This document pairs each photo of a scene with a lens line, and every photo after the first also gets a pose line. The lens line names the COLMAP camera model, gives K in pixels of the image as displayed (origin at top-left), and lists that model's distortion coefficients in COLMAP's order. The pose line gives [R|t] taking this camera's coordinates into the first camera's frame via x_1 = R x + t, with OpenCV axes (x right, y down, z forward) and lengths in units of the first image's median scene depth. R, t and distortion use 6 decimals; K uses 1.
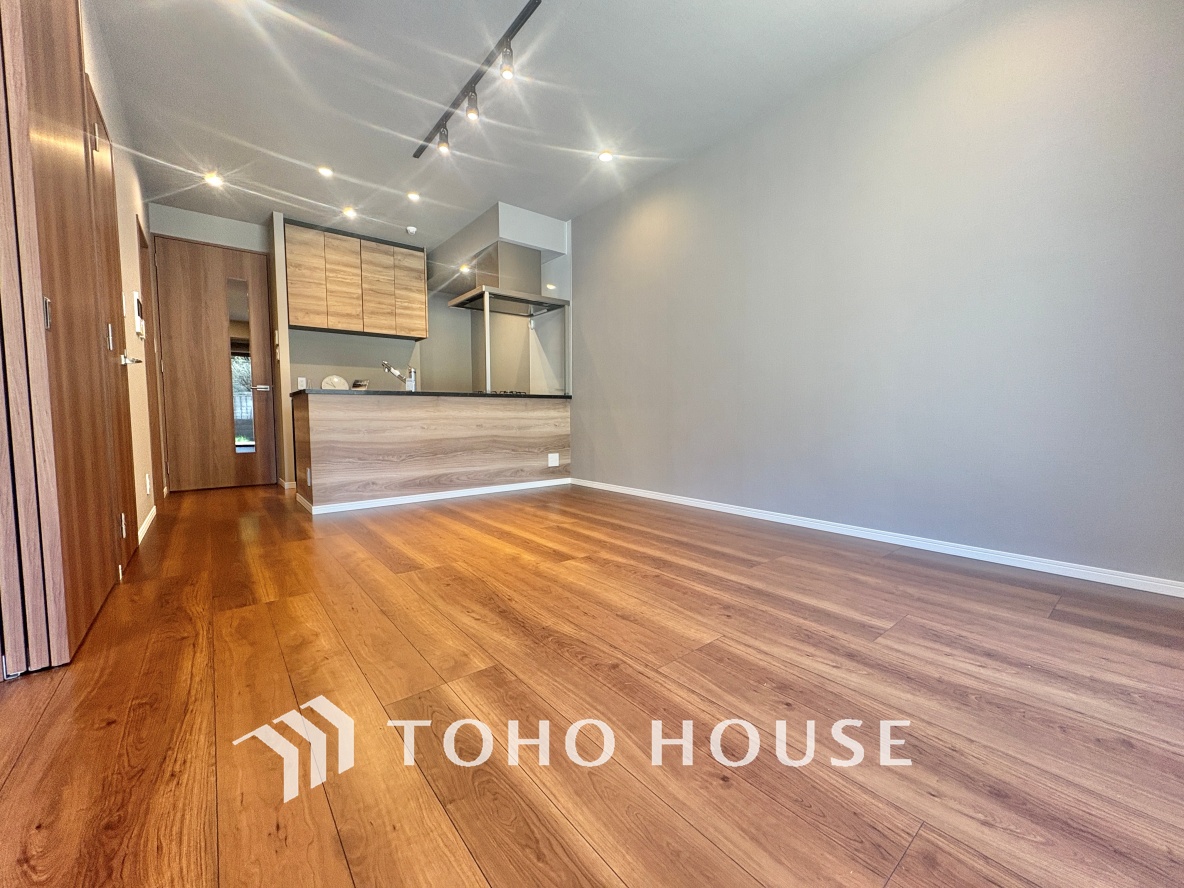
lens RADIAL K [[470.8, 0, 593.6], [0, 470.8, 439.4], [0, 0, 1]] dist [-0.001965, 0.000749]
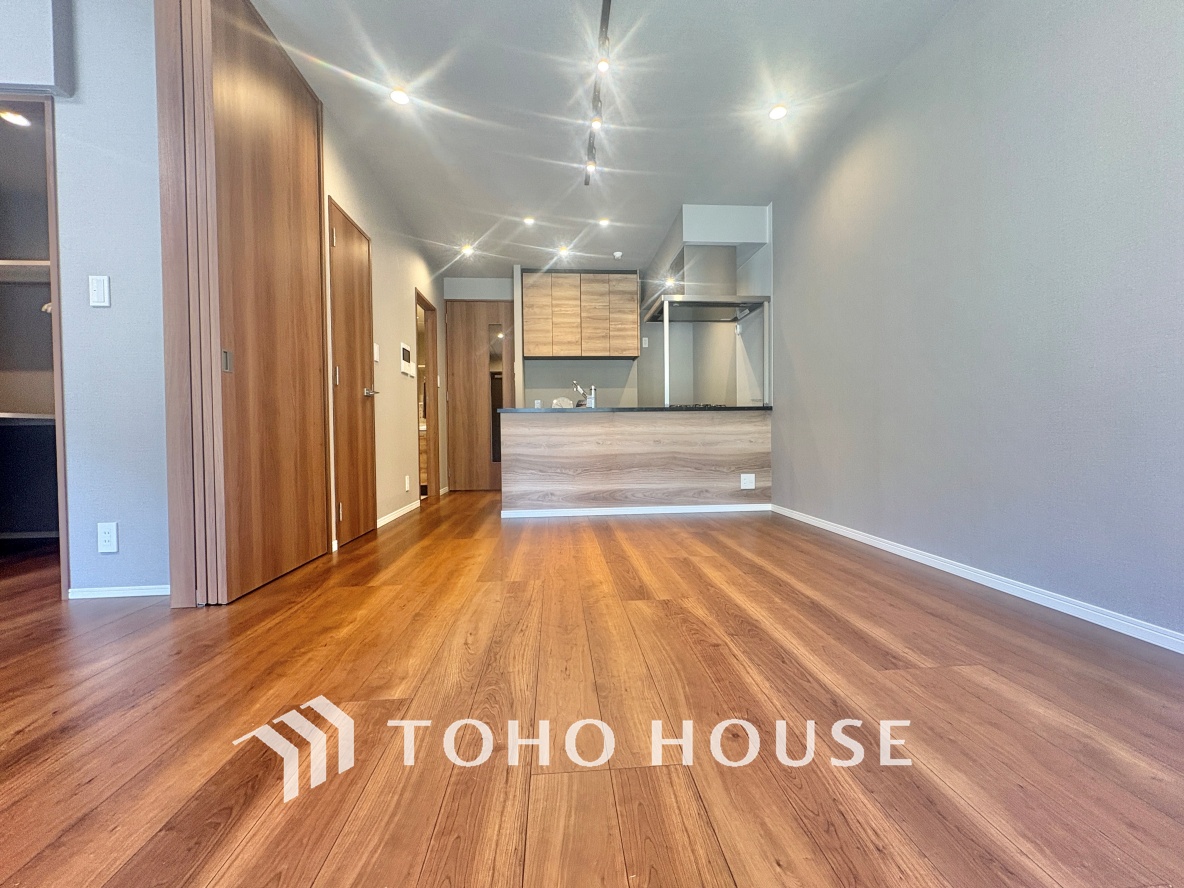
lens RADIAL K [[470.8, 0, 593.7], [0, 470.8, 441.9], [0, 0, 1]] dist [-0.001965, 0.000749]
pose [[0.823470, 0.003404, -0.567350, 0.199296], [-0.021916, 0.999427, -0.025814, -0.000578], [0.566937, 0.033691, 0.823072, 0.144767]]
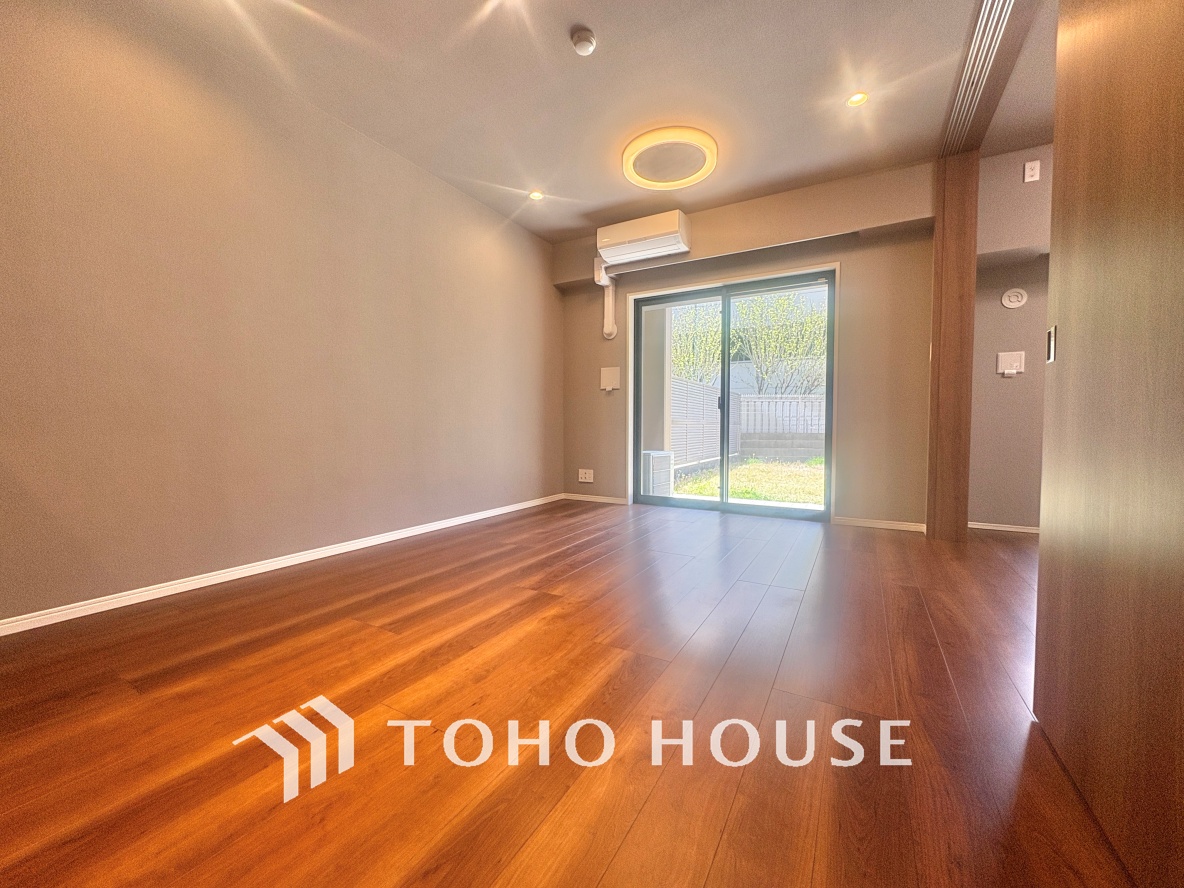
lens RADIAL K [[470.8, 0, 590.6], [0, 470.8, 443.0], [0, 0, 1]] dist [-0.001965, 0.000749]
pose [[-0.354893, -0.030276, 0.934417, -0.550272], [0.050661, 0.997384, 0.051557, -0.054446], [-0.933533, 0.065636, -0.352430, 0.703940]]
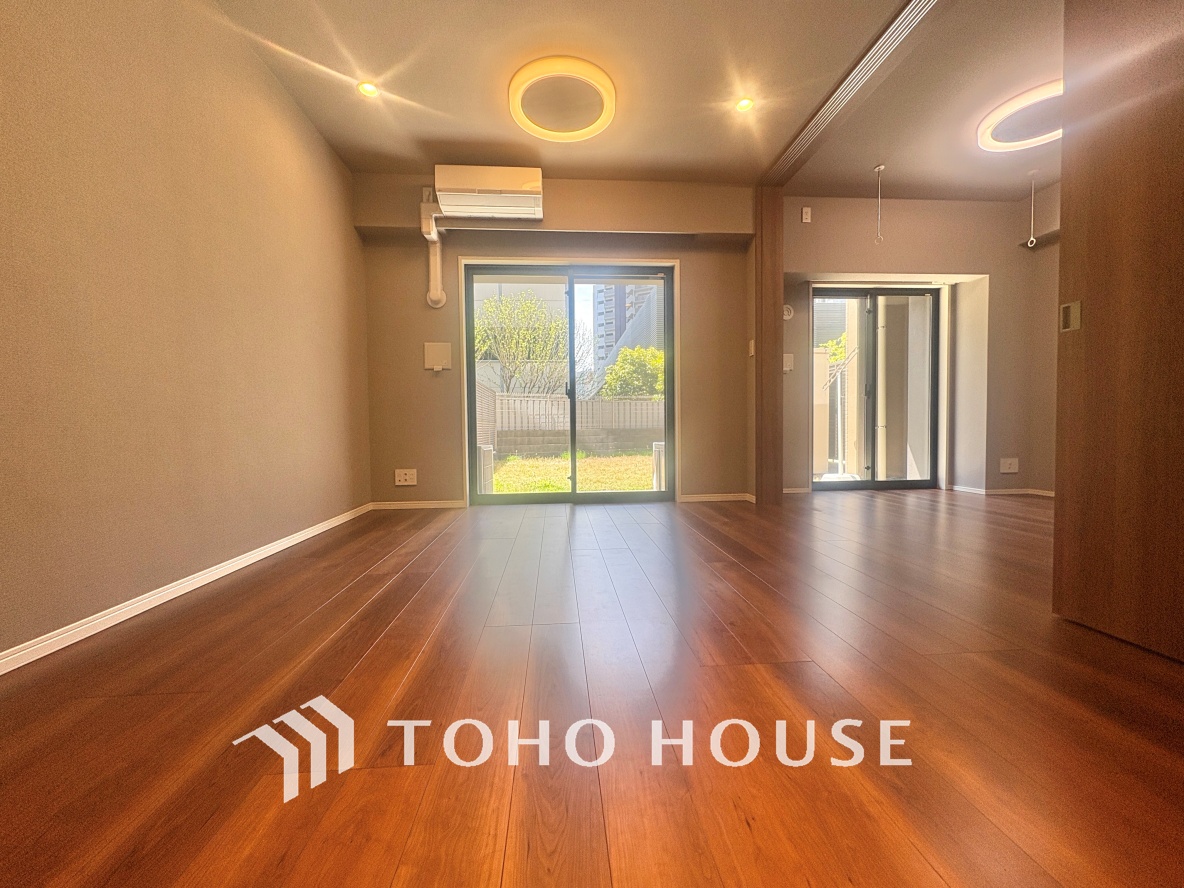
lens RADIAL K [[470.8, 0, 593.0], [0, 470.8, 442.4], [0, 0, 1]] dist [-0.001965, 0.000749]
pose [[-0.821271, -0.003351, 0.570529, -0.276890], [0.047231, 0.996151, 0.073839, -0.032313], [-0.568581, 0.087588, -0.817951, 0.855759]]
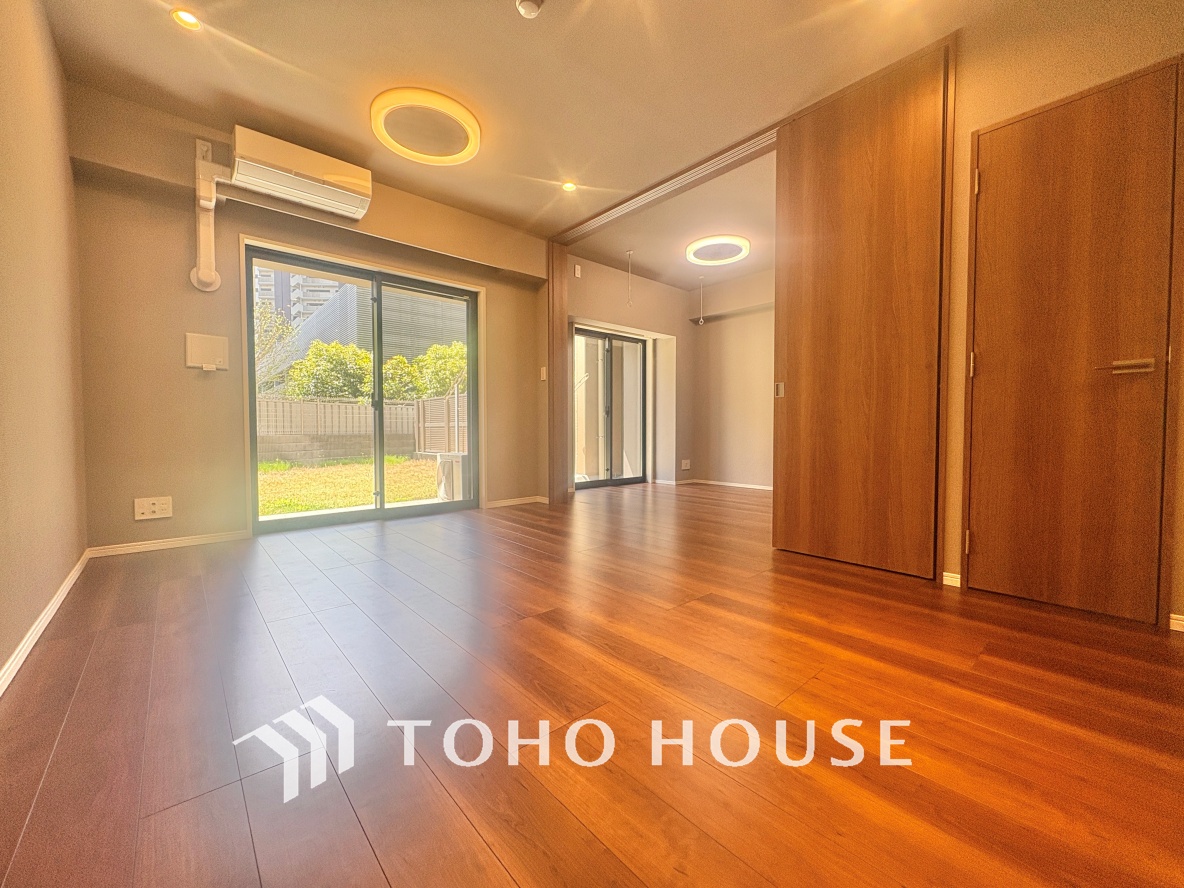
lens RADIAL K [[470.8, 0, 592.0], [0, 470.8, 444.3], [0, 0, 1]] dist [-0.001965, 0.000749]
pose [[-0.999155, 0.006933, -0.040507, -0.059754], [0.003373, 0.996176, 0.087305, -0.067340], [0.040957, 0.087095, -0.995358, 1.031983]]
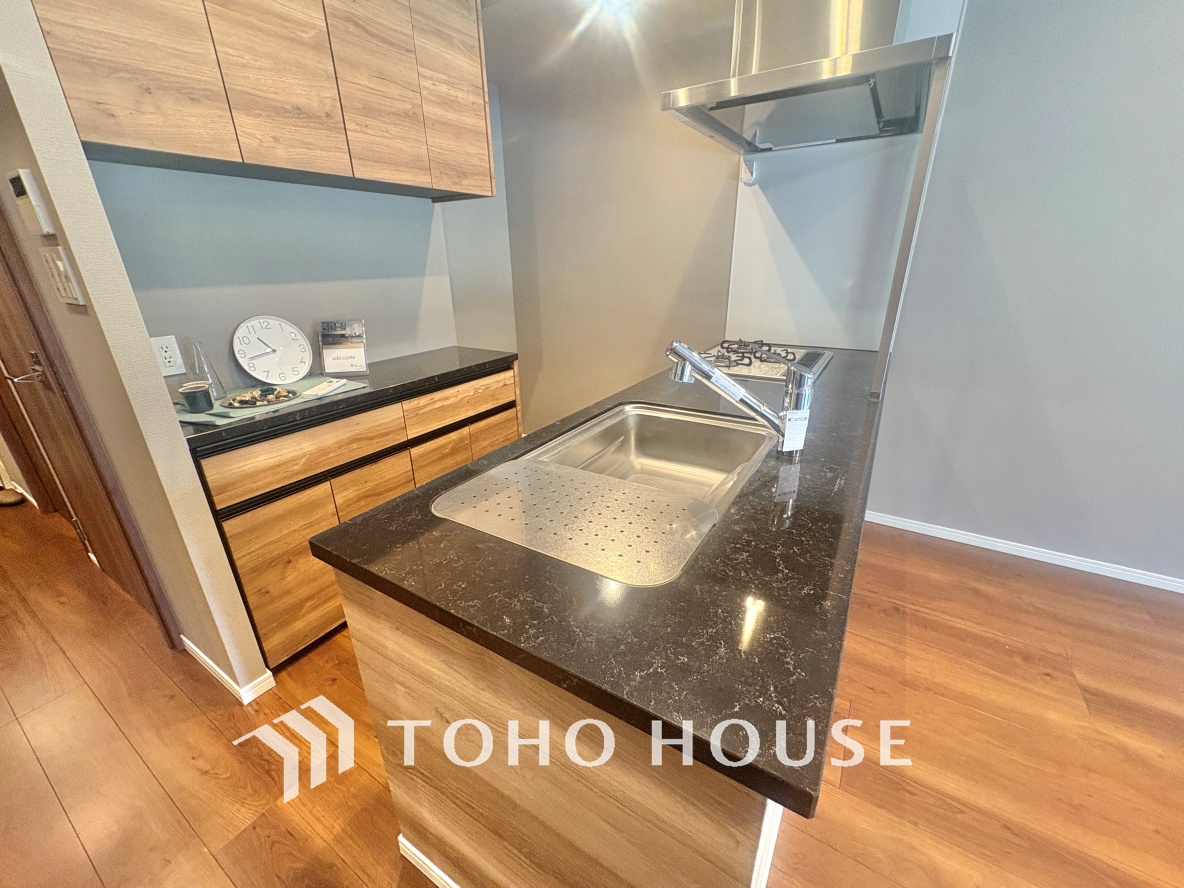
lens RADIAL K [[470.8, 0, 591.6], [0, 470.8, 444.9], [0, 0, 1]] dist [-0.001965, 0.000749]
pose [[0.947204, -0.125783, 0.294929, -0.563612], [0.027763, 0.948558, 0.315383, -0.190585], [-0.319427, -0.290544, 0.901970, 0.757799]]
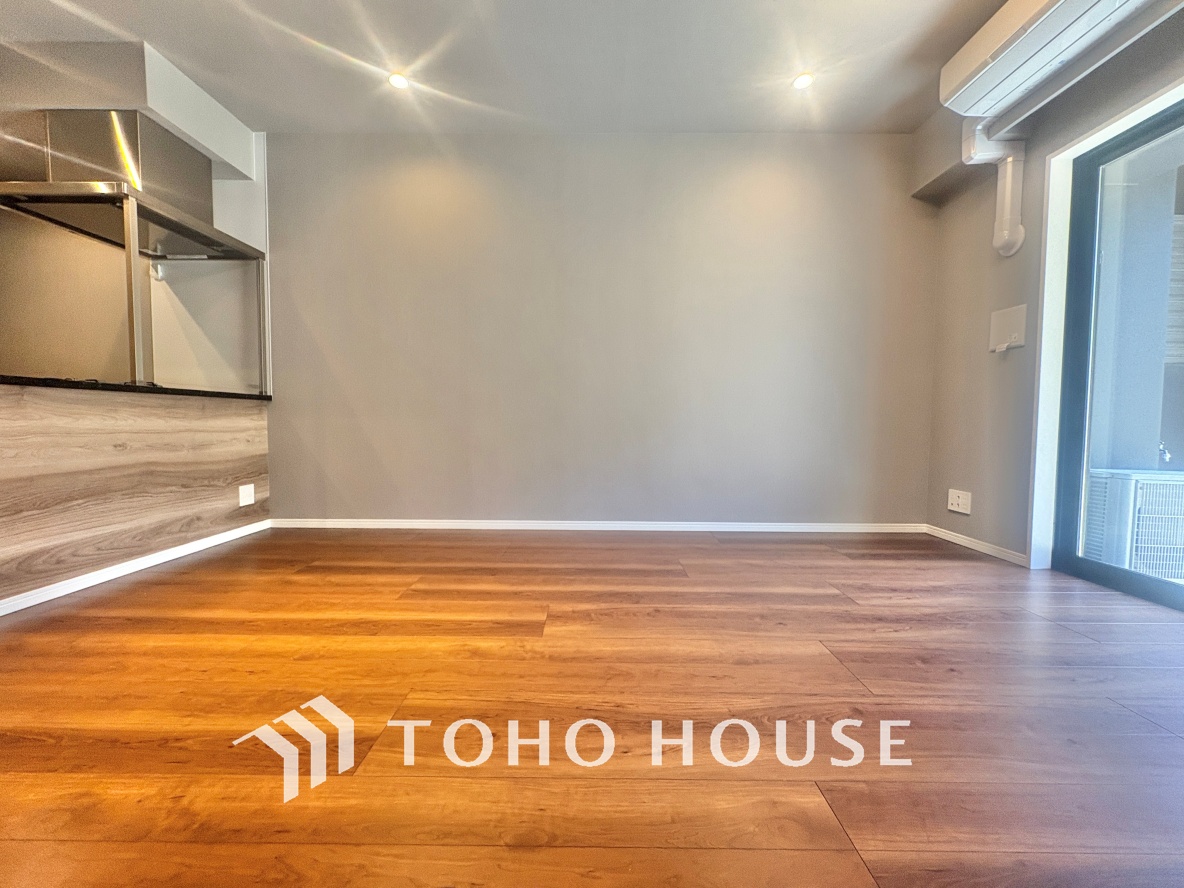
lens RADIAL K [[470.8, 0, 592.0], [0, 470.8, 443.9], [0, 0, 1]] dist [-0.001965, 0.000749]
pose [[0.638052, -0.028231, 0.769476, -0.319695], [0.031365, 0.999451, 0.010661, -0.020894], [-0.769354, 0.017333, 0.638587, 0.263939]]
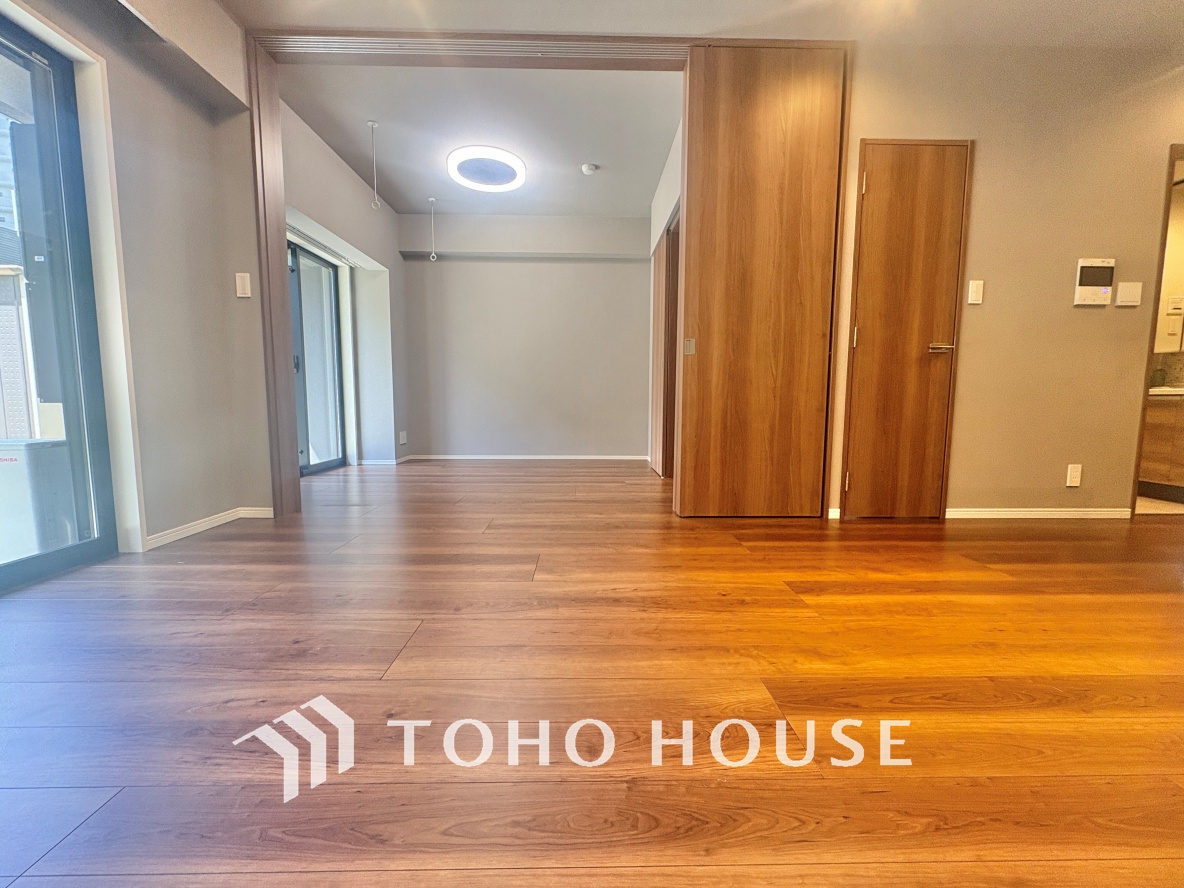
lens RADIAL K [[470.8, 0, 590.7], [0, 470.8, 444.0], [0, 0, 1]] dist [-0.001965, 0.000749]
pose [[-0.618042, 0.076898, -0.782375, 0.238360], [-0.044813, 0.990140, 0.132720, -0.032021], [0.784867, 0.117087, -0.608502, 0.632545]]
